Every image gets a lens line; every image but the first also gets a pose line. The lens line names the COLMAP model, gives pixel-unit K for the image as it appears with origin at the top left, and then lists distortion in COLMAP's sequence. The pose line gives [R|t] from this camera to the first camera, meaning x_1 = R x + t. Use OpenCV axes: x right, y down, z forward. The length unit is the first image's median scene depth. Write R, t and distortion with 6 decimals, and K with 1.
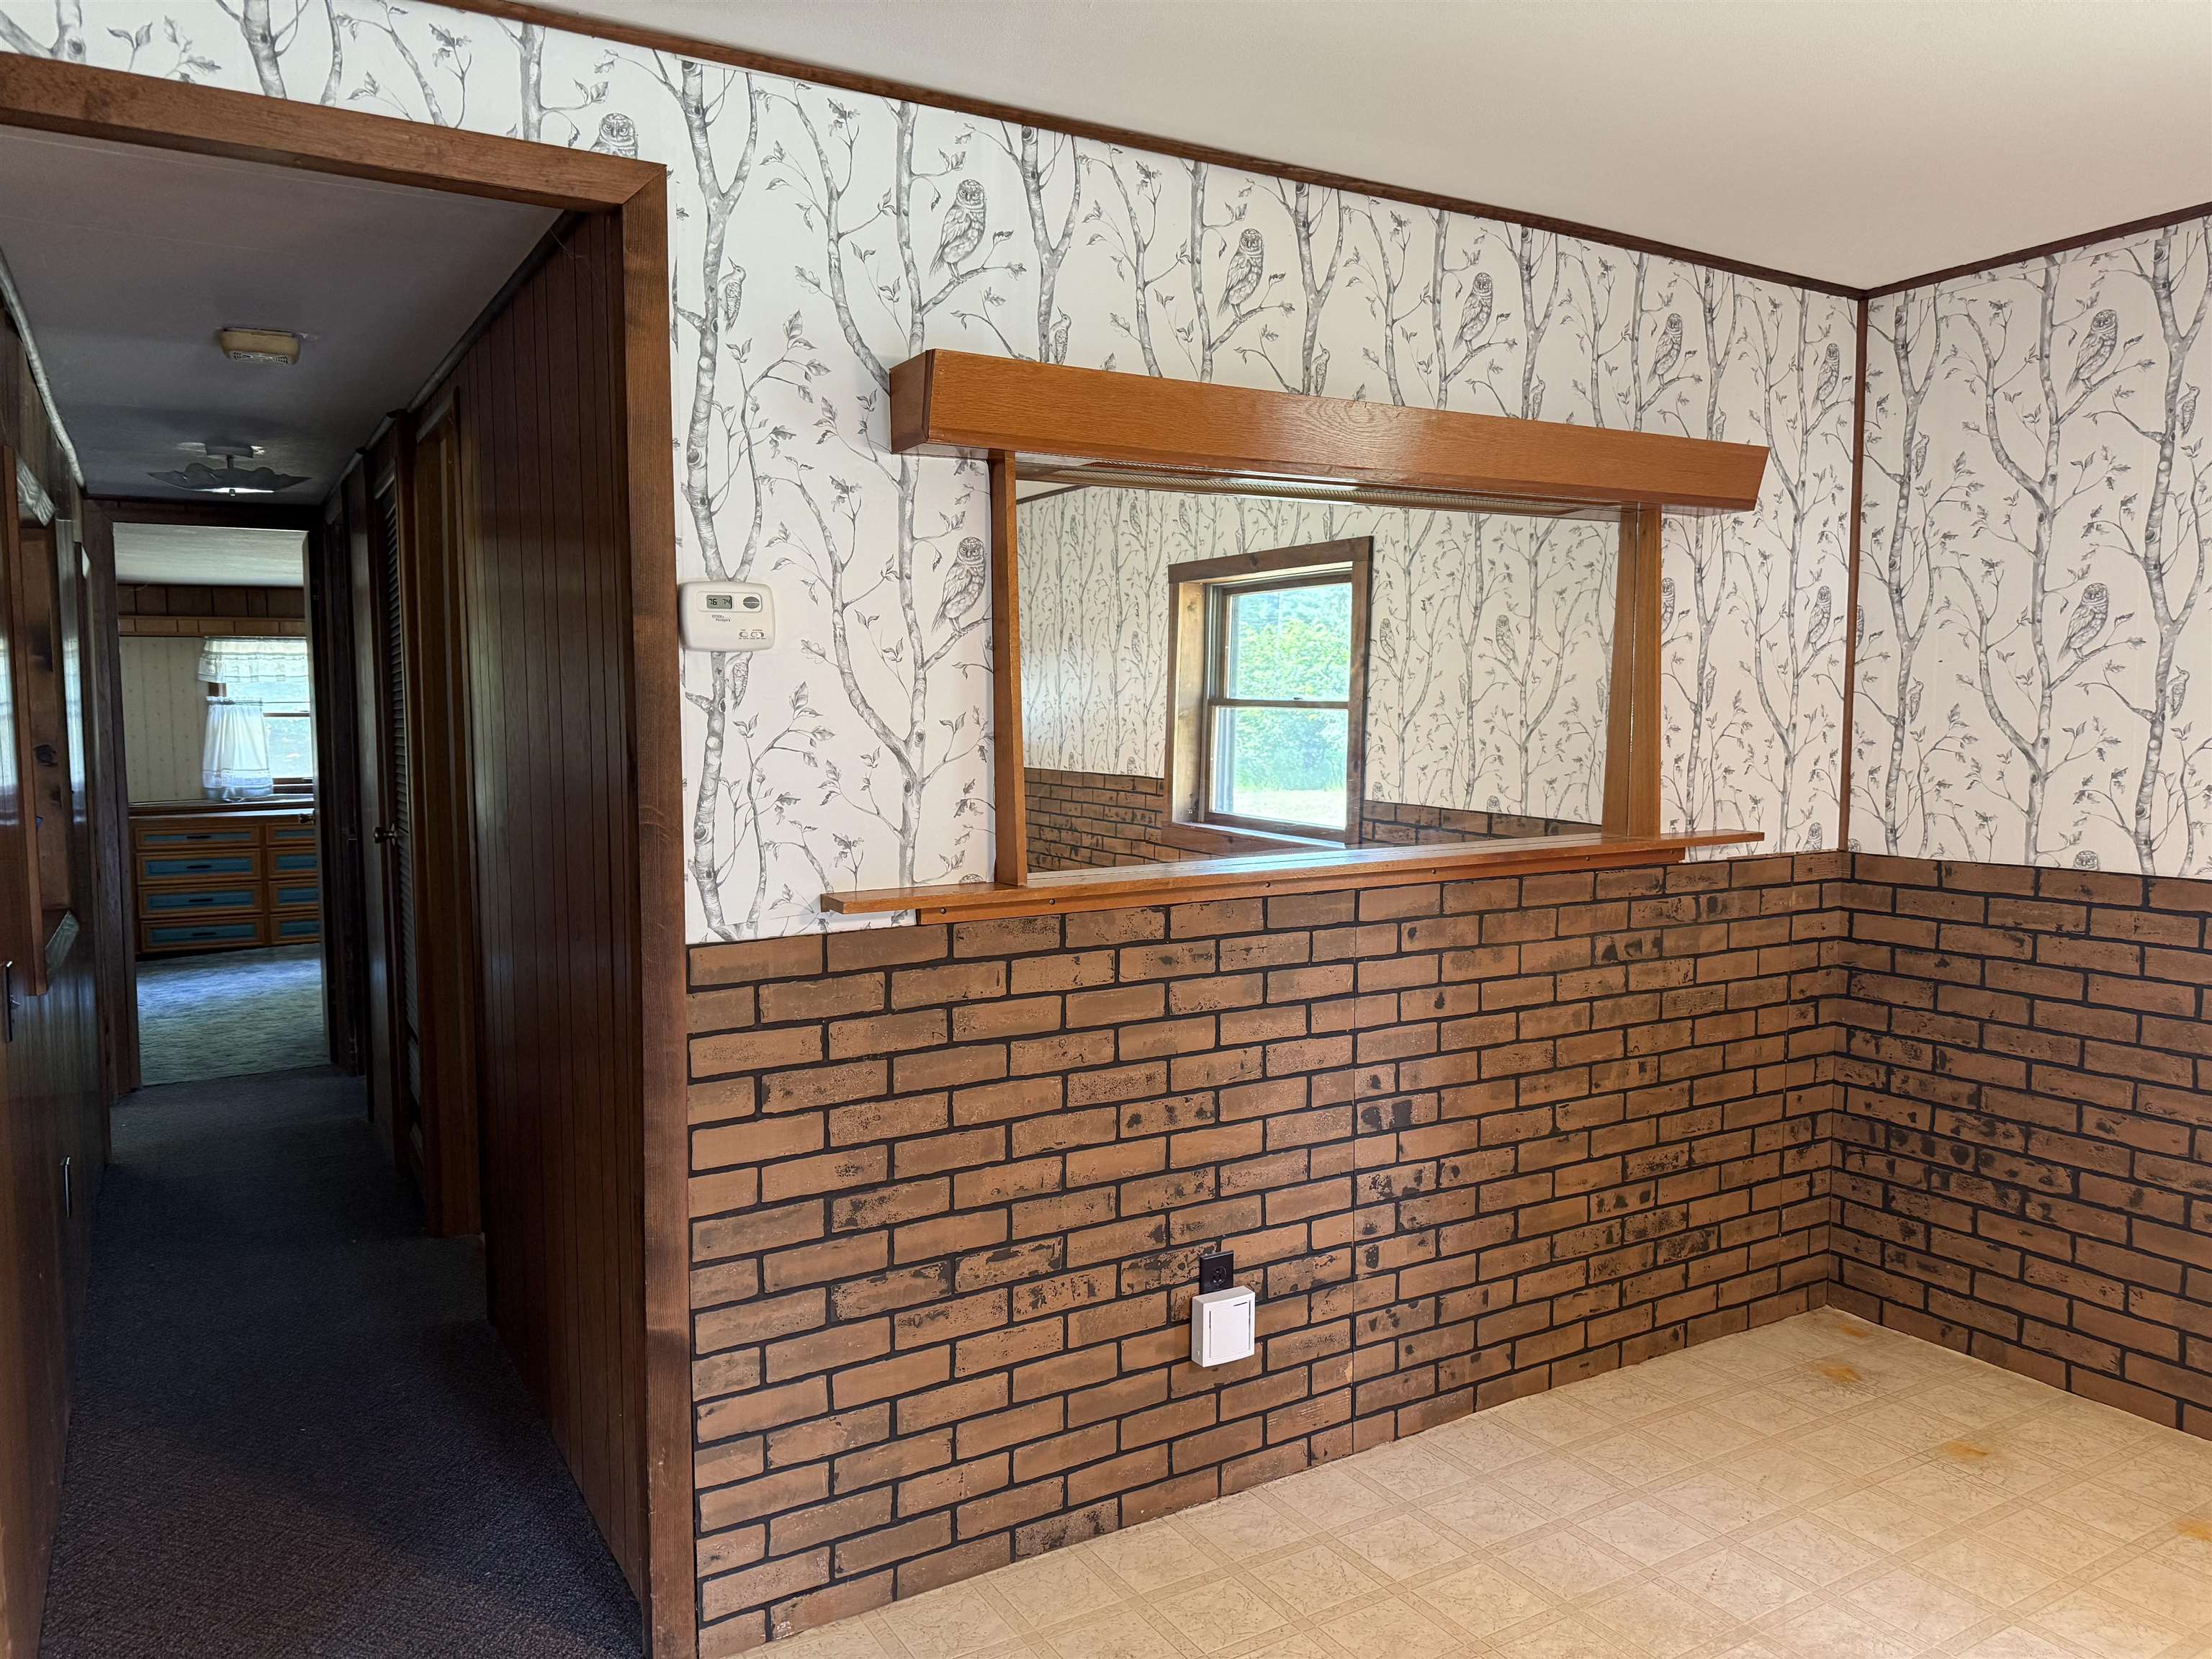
lens RADIAL K [[1586.0, 0, 1097.2], [0, 1586.0, 826.1], [0, 0, 1]] dist [0.060822, -0.068407]
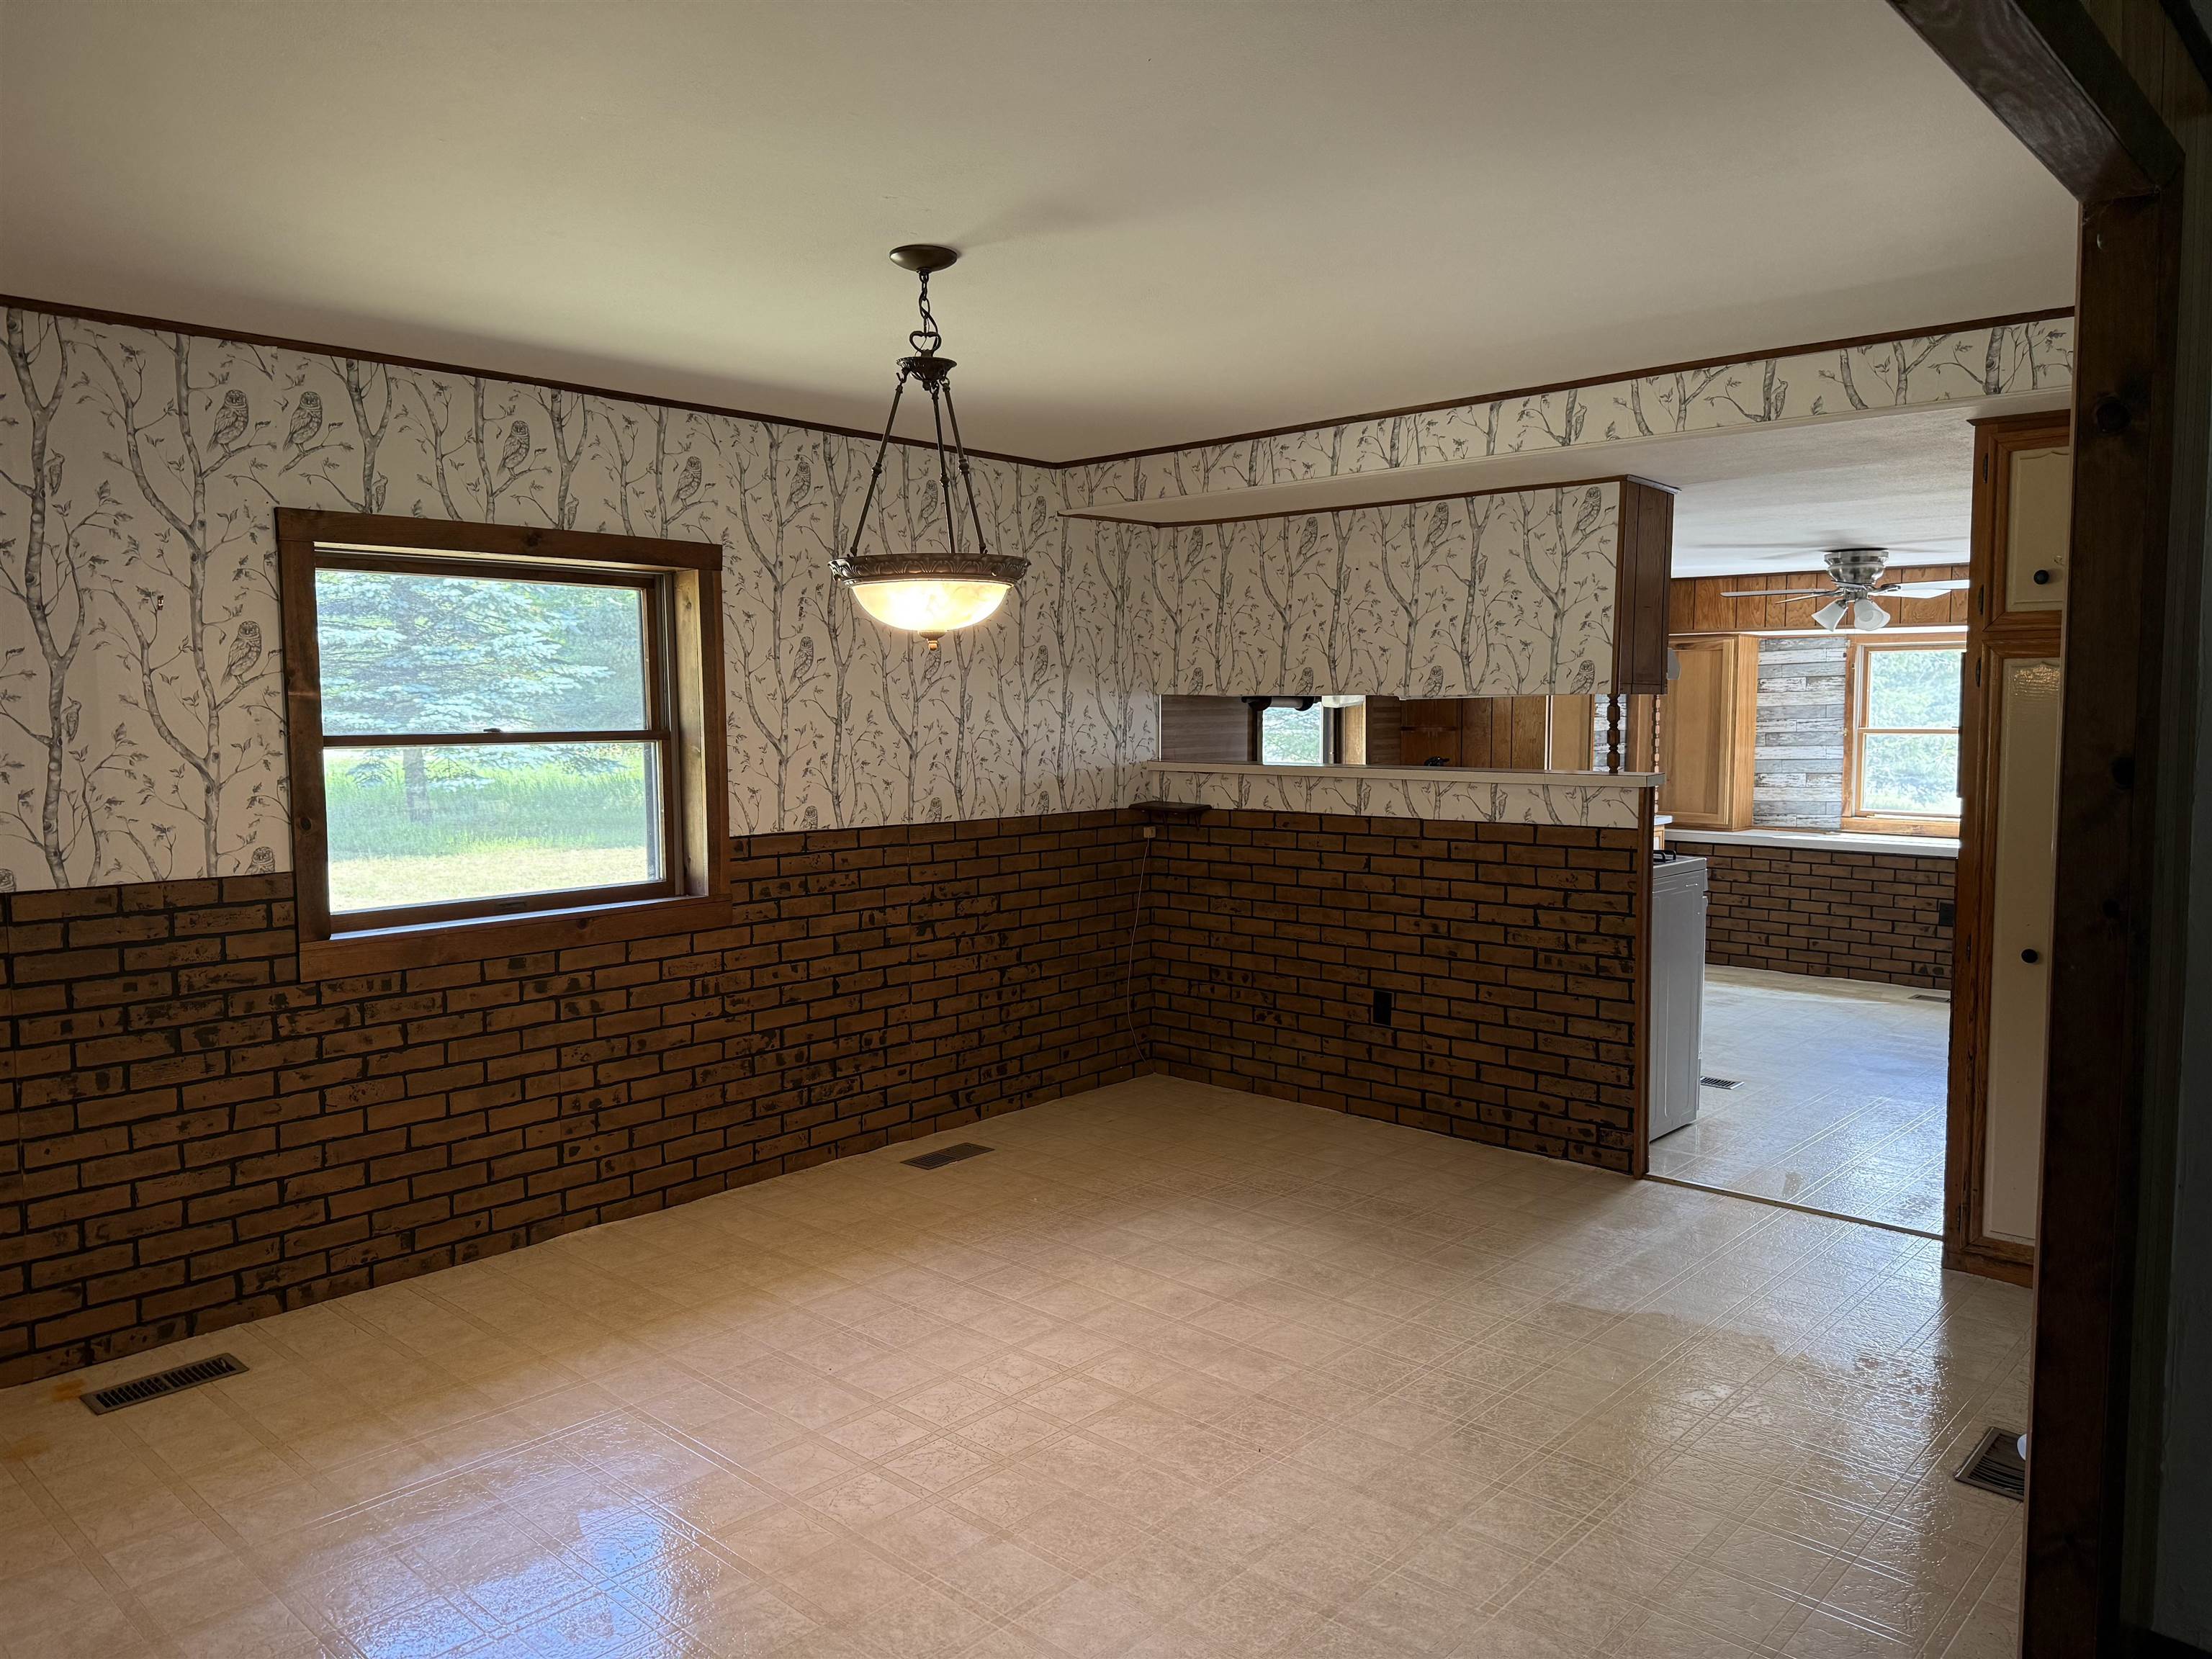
lens RADIAL K [[1586.0, 0, 1113.1], [0, 1586.0, 845.7], [0, 0, 1]] dist [0.060822, -0.068407]
pose [[-0.294825, -0.087176, 0.951566, -1.049127], [0.077149, 0.990407, 0.114638, -0.109084], [-0.952432, 0.107211, -0.285271, 0.943436]]
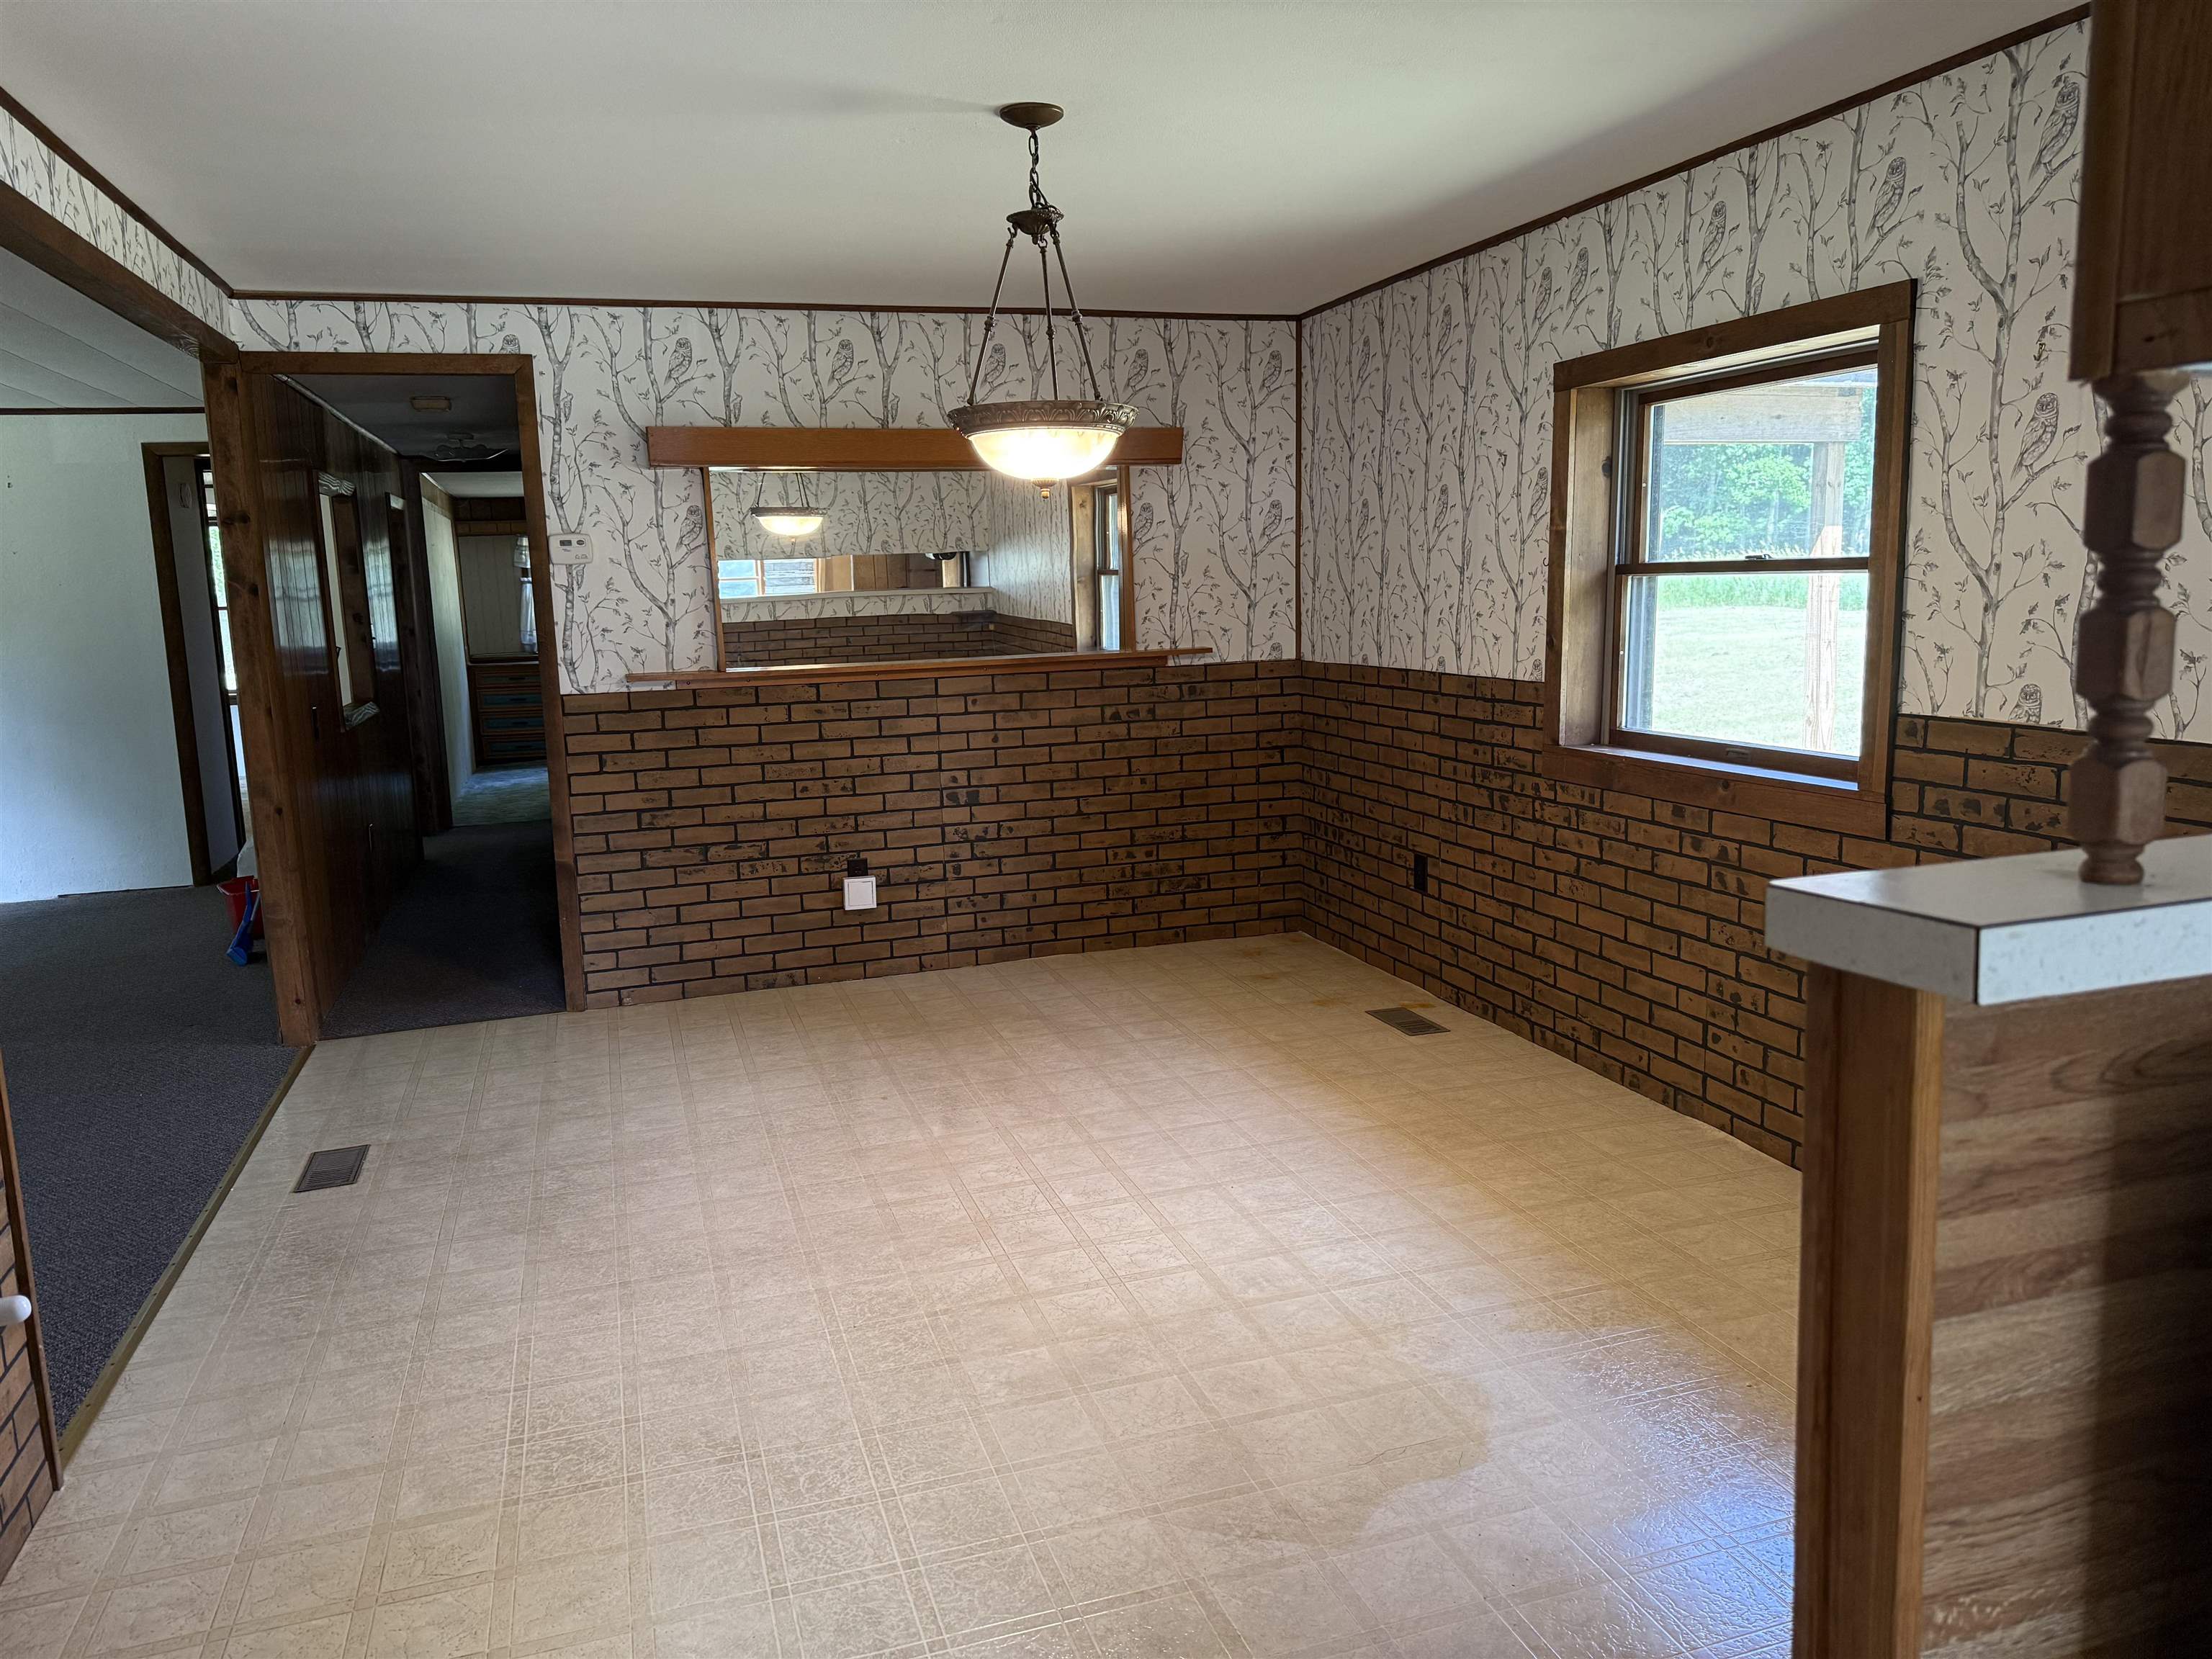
lens RADIAL K [[1586.0, 0, 1116.8], [0, 1586.0, 847.0], [0, 0, 1]] dist [0.060822, -0.068407]
pose [[0.973422, 0.011663, -0.228721, 0.885180], [0.009741, 0.995690, 0.092227, 0.074283], [0.228811, -0.092003, 0.969113, -0.902687]]
